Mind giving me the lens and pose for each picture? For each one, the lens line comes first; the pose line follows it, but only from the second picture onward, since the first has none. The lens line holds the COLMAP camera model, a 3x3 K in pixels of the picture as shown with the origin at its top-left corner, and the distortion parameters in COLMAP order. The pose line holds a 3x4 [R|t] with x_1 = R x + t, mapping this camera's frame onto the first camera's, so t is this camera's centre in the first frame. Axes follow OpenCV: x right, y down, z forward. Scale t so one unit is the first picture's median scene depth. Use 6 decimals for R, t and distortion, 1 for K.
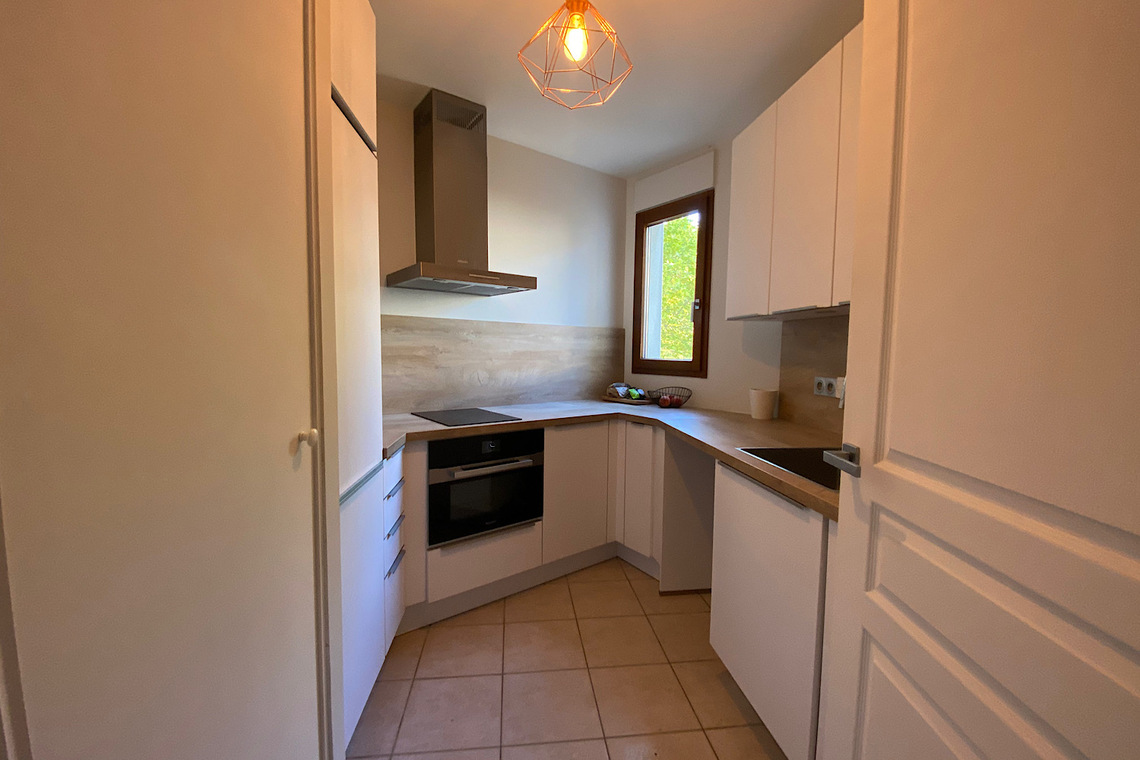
lens RADIAL K [[453.6, 0, 570.0], [0, 453.6, 380.0], [0, 0, 1]] dist [0.047561, -0.000007]
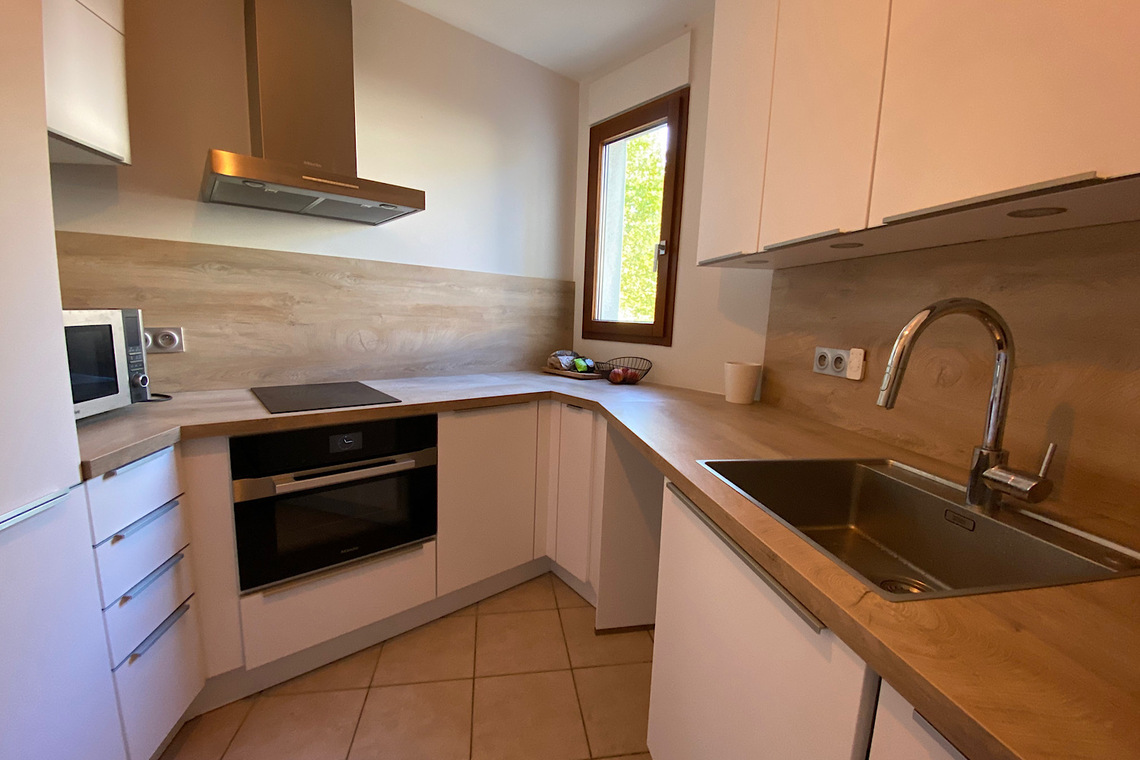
lens RADIAL K [[461.0, 0, 570.0], [0, 461.0, 380.0], [0, 0, 1]] dist [0.047763, -0.038442]
pose [[0.998656, 0.015061, 0.049587, 0.097662], [-0.018700, 0.997102, 0.073742, -0.002045], [-0.048333, -0.074570, 0.996044, 0.243835]]
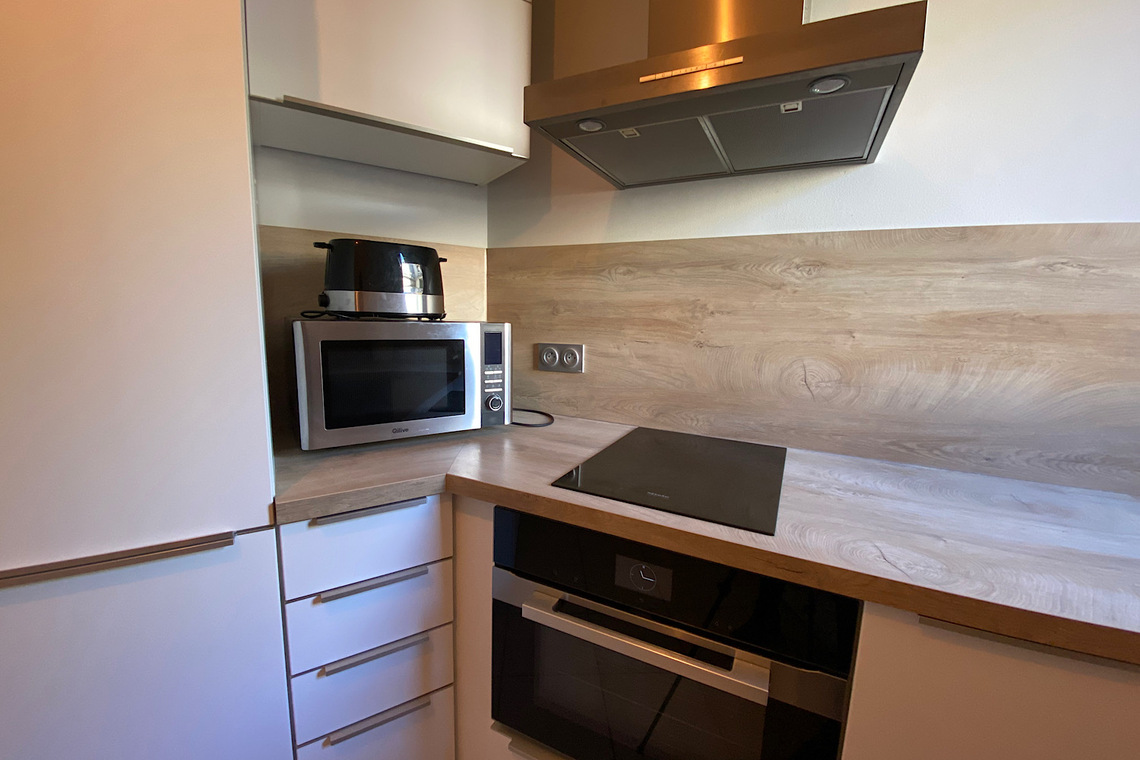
lens RADIAL K [[456.0, 0, 562.4], [0, 456.0, 380.2], [0, 0, 1]] dist [0.015381, -0.019781]
pose [[0.429602, 0.128526, -0.893825, 0.074190], [-0.078894, 0.991376, 0.104634, -0.028491], [0.899565, 0.025567, 0.436038, 0.635224]]
